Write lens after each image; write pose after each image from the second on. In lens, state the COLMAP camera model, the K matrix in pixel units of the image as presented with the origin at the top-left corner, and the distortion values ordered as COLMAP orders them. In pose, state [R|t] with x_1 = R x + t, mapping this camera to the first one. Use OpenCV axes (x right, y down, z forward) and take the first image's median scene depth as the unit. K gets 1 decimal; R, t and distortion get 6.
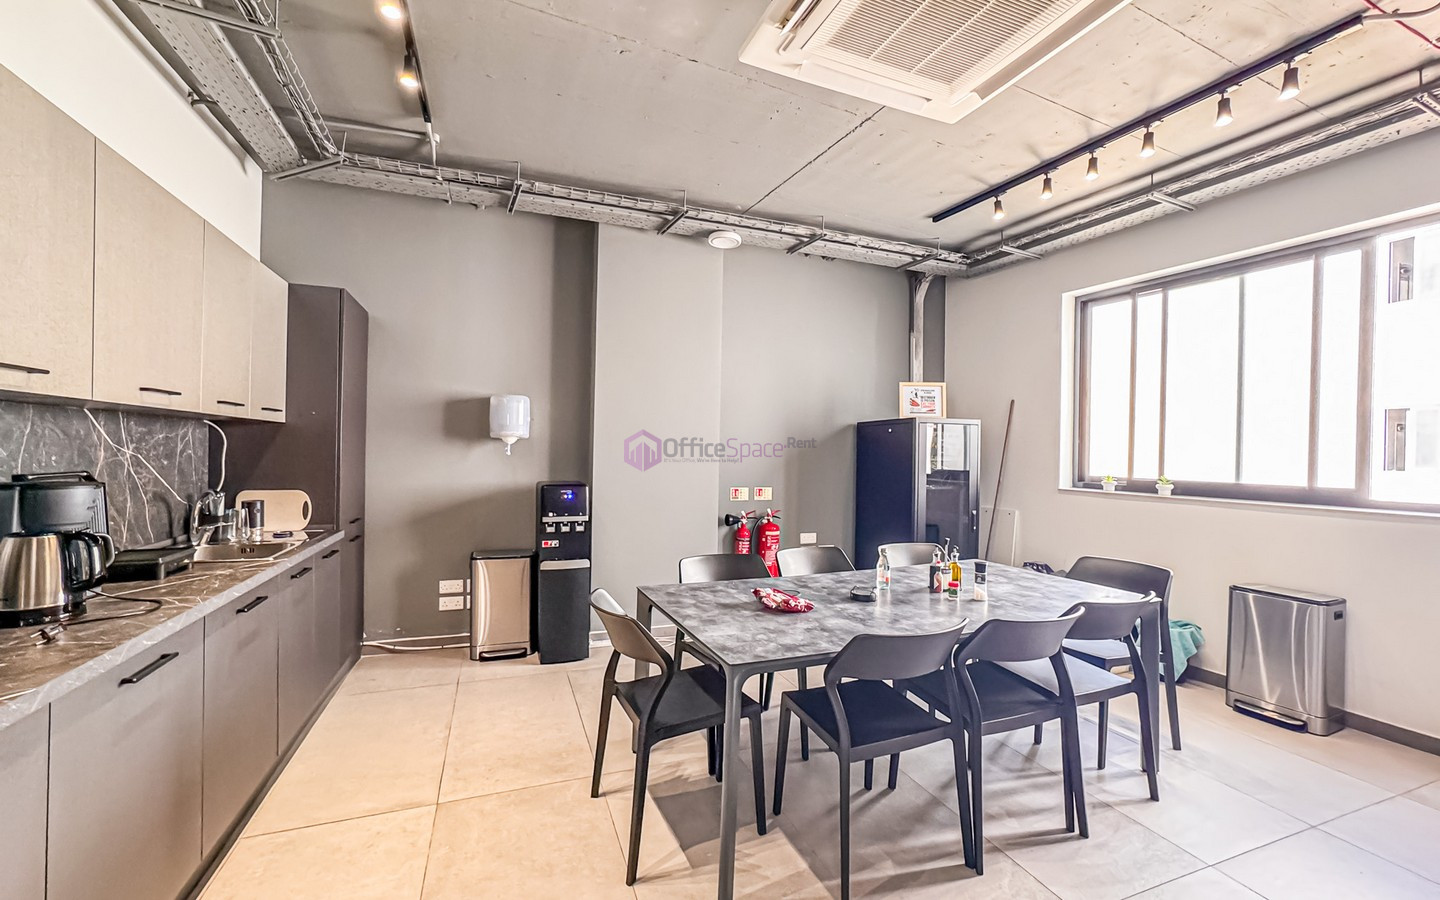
lens RADIAL K [[579.4, 0, 720.2], [0, 579.4, 451.7], [0, 0, 1]] dist [-0.030524, 0.013550]
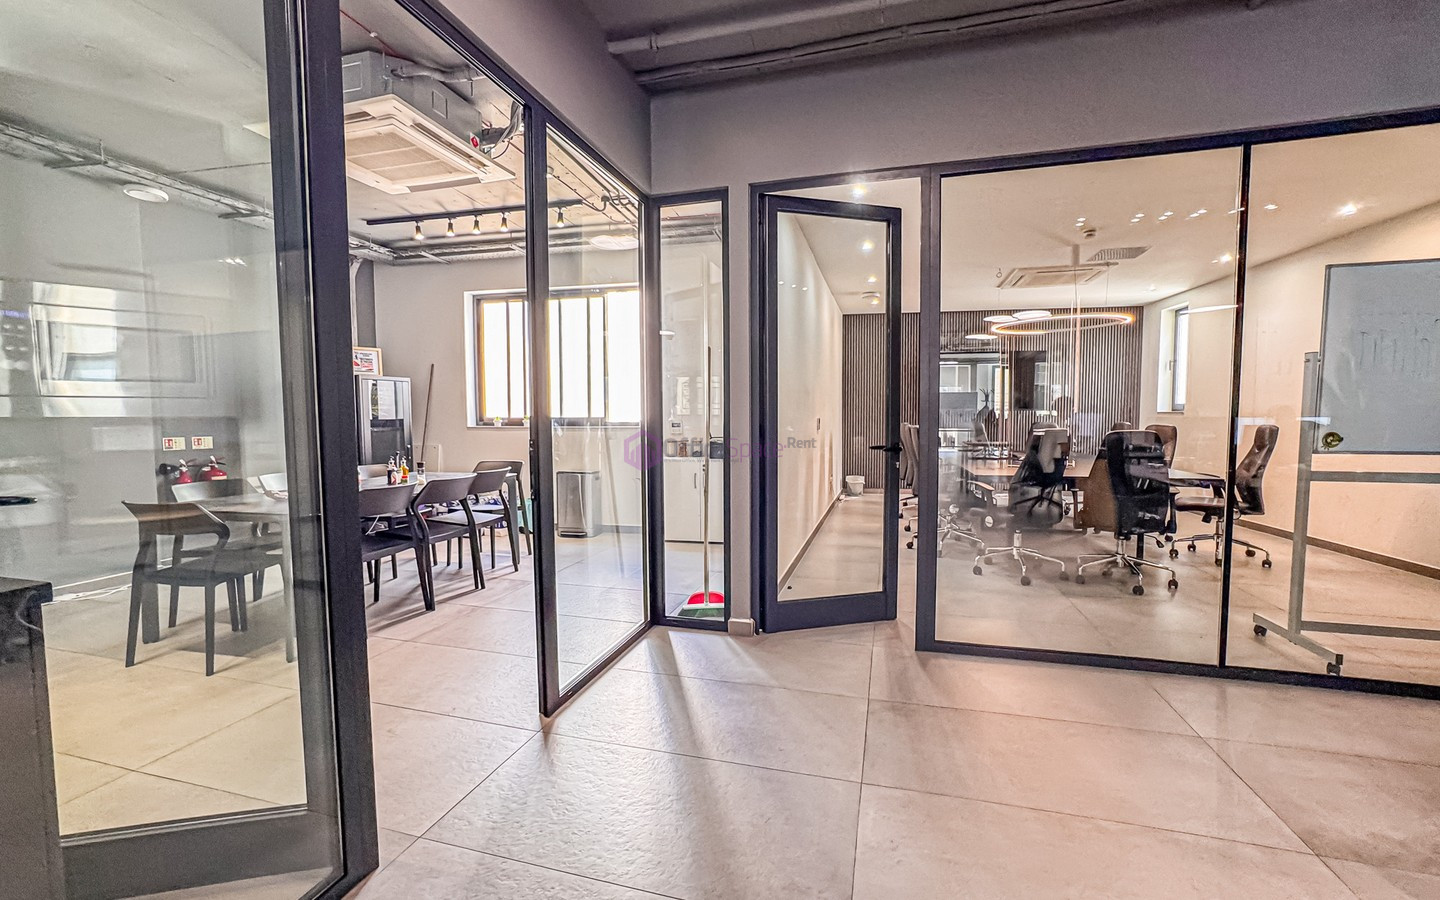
lens RADIAL K [[579.4, 0, 720.2], [0, 579.4, 451.7], [0, 0, 1]] dist [-0.030524, 0.013550]
pose [[0.593392, -0.069737, 0.801887, -0.221177], [0.015214, 0.997034, 0.075449, 0.027565], [-0.804770, -0.032571, 0.592692, -0.412497]]
